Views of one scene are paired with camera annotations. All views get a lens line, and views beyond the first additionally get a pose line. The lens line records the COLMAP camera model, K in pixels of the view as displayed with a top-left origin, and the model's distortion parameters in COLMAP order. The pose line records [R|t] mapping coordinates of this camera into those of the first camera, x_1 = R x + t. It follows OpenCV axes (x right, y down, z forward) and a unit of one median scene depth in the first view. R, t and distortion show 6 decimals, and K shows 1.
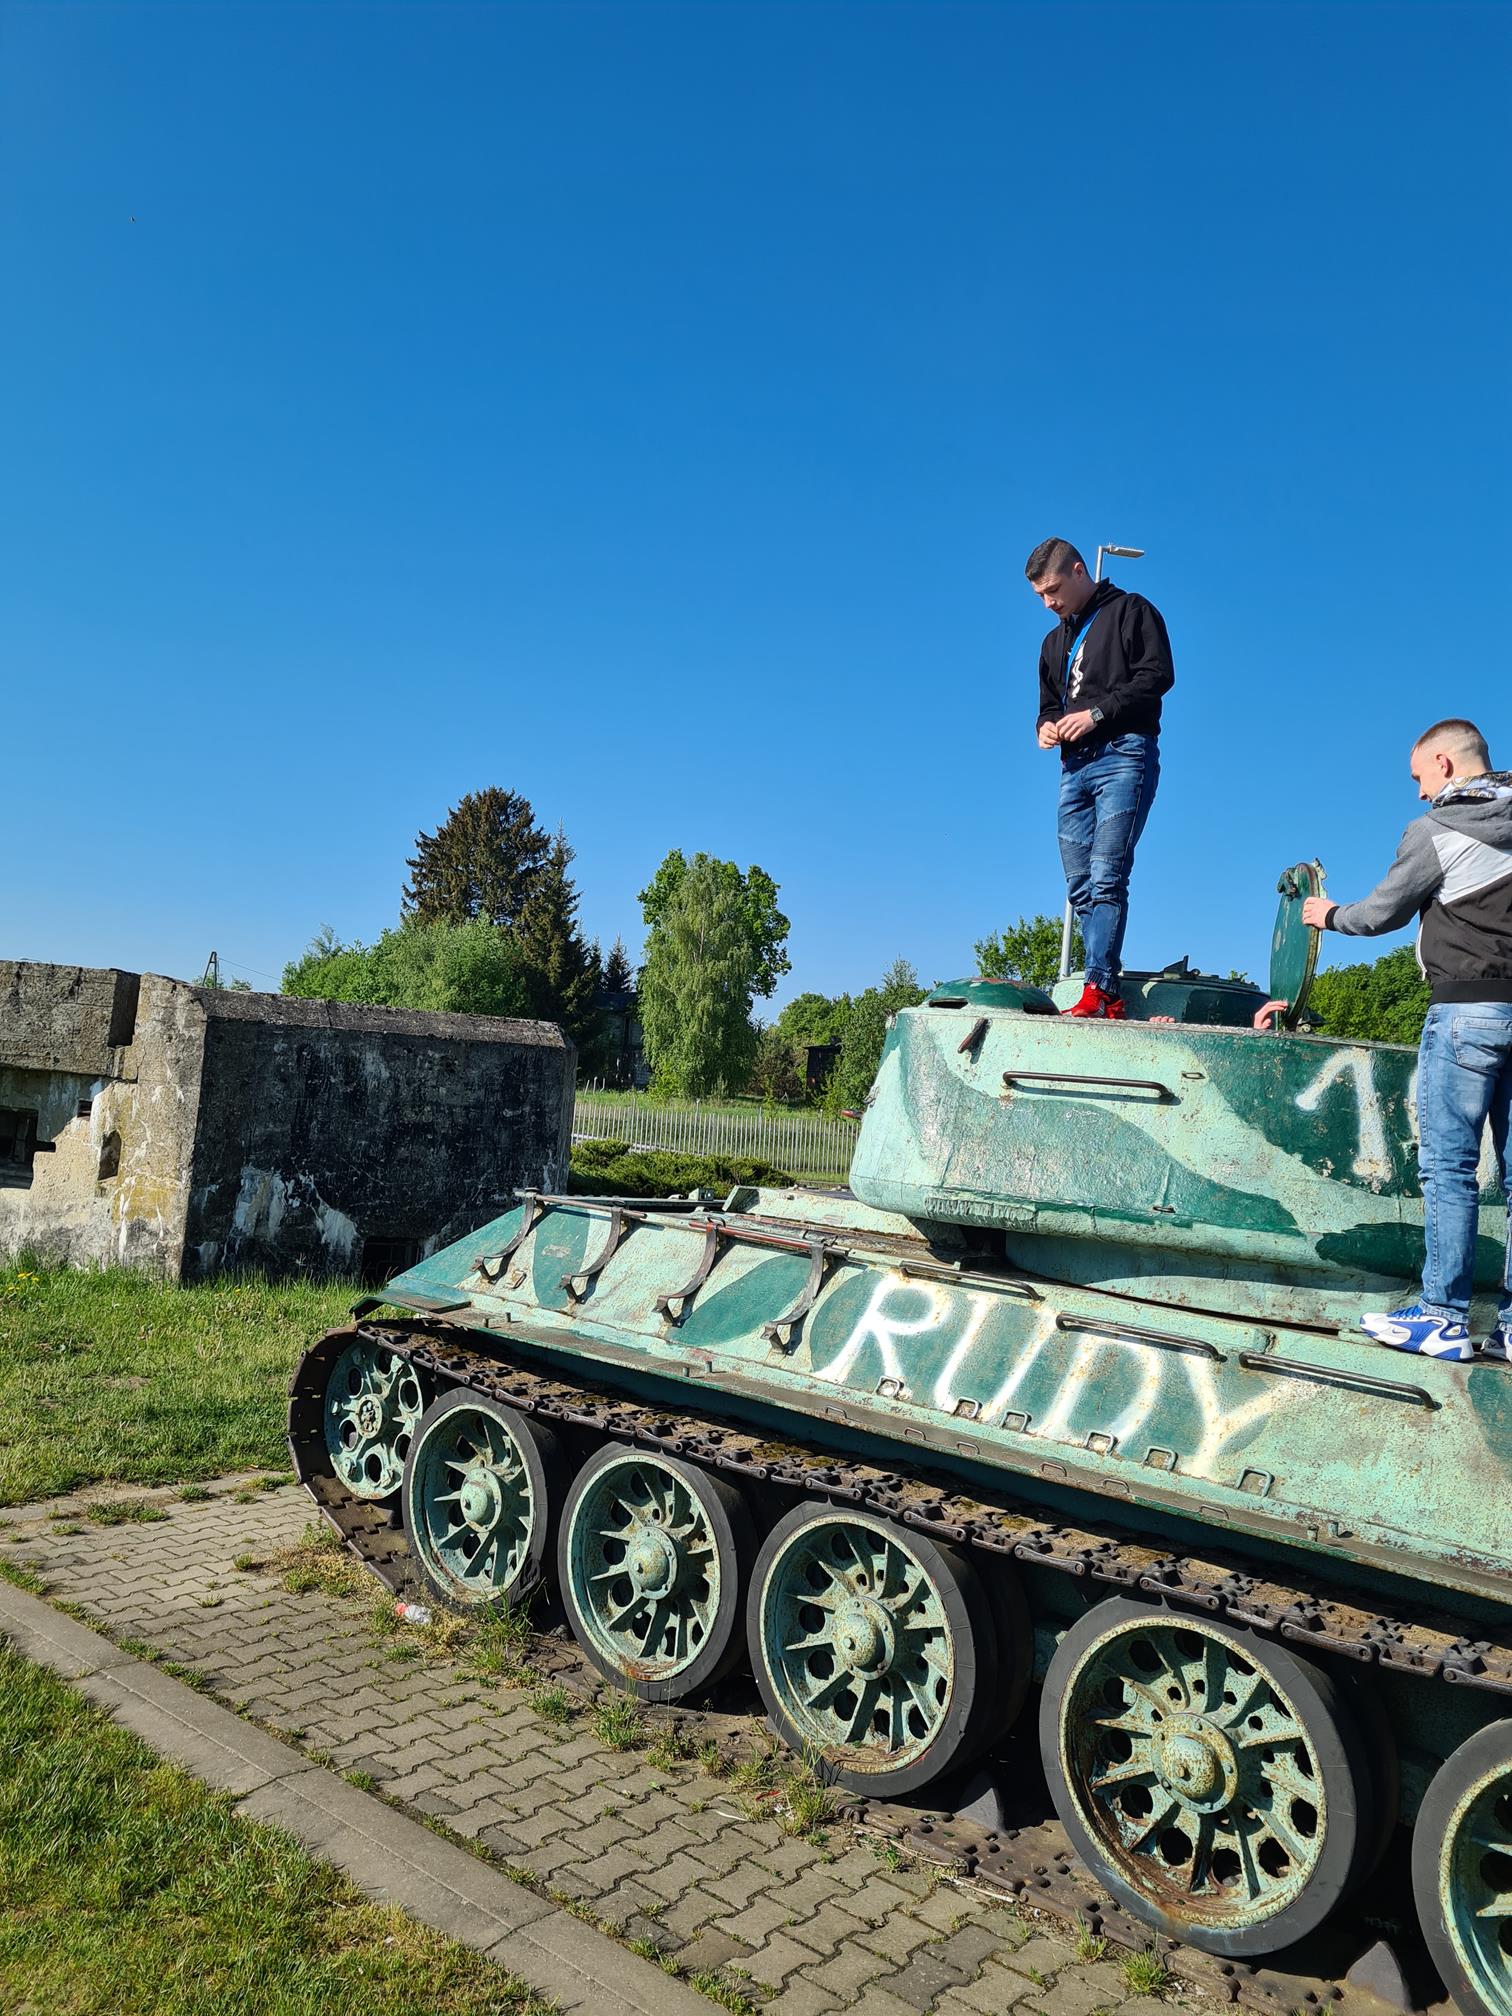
lens RADIAL K [[1503.8, 0, 744.9], [0, 1503.8, 997.8], [0, 0, 1]] dist [0.066980, -0.046773]
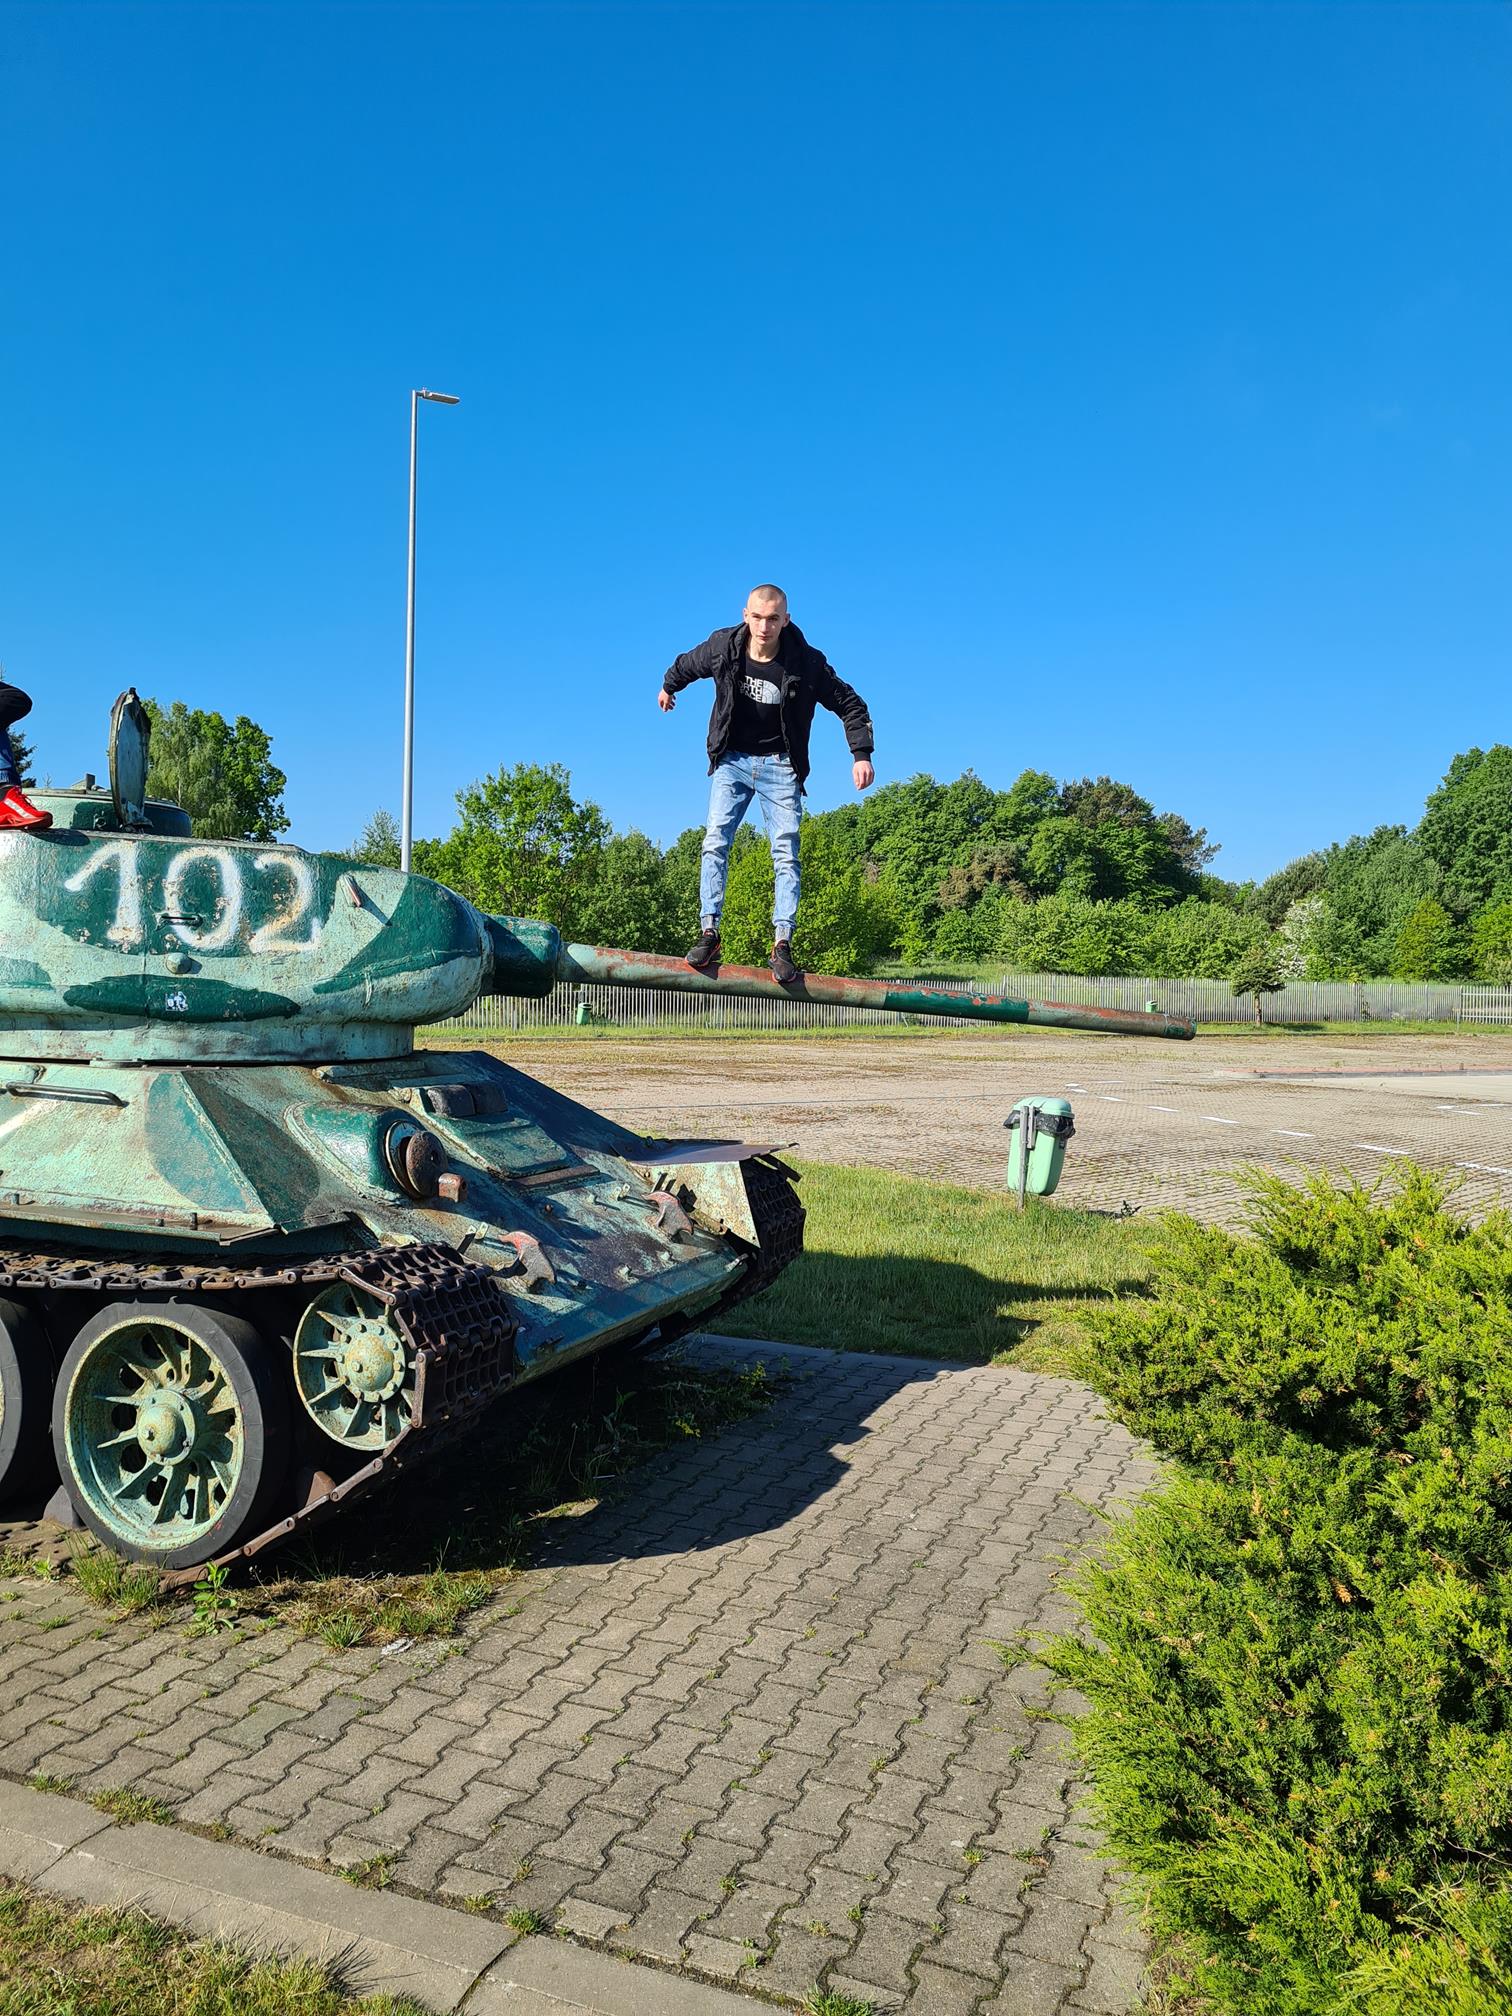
lens RADIAL K [[1503.8, 0, 752.2], [0, 1503.8, 1014.6], [0, 0, 1]] dist [0.066980, -0.046773]
pose [[0.953938, -0.072182, 0.291189, 0.484963], [0.040346, 0.992673, 0.113897, 0.049799], [-0.297277, -0.096902, 0.949861, -0.336435]]
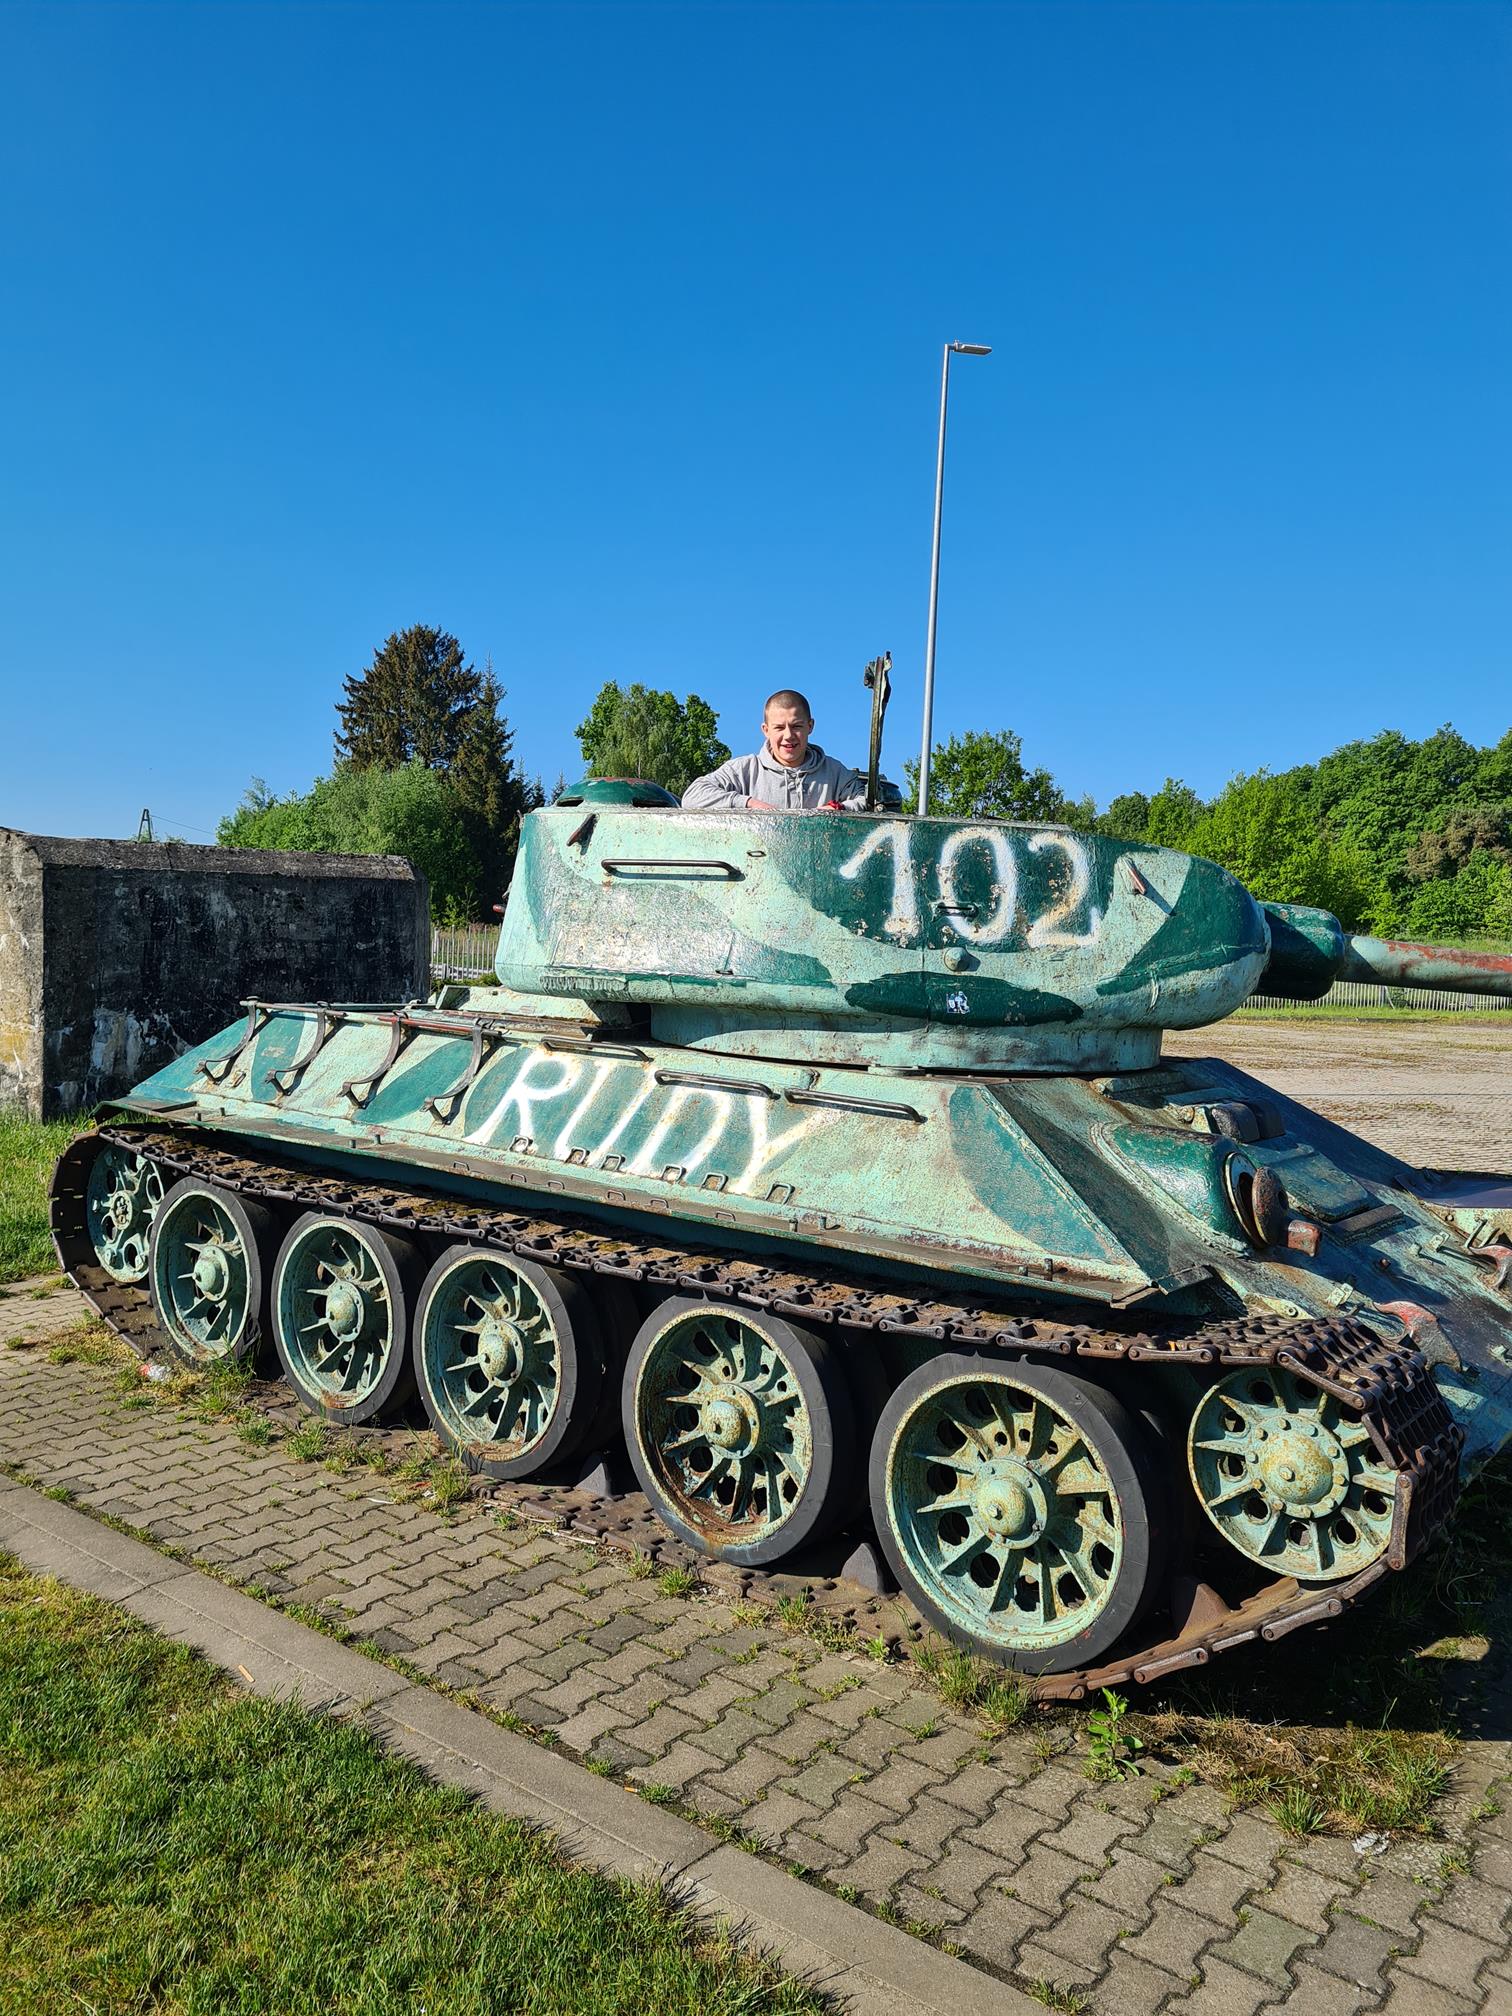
lens RADIAL K [[1503.8, 0, 755.2], [0, 1503.8, 1012.0], [0, 0, 1]] dist [0.066980, -0.046773]
pose [[0.998244, -0.053083, 0.026271, 0.242484], [0.049569, 0.991536, 0.119998, 0.031383], [-0.032418, -0.118486, 0.992426, -0.116080]]
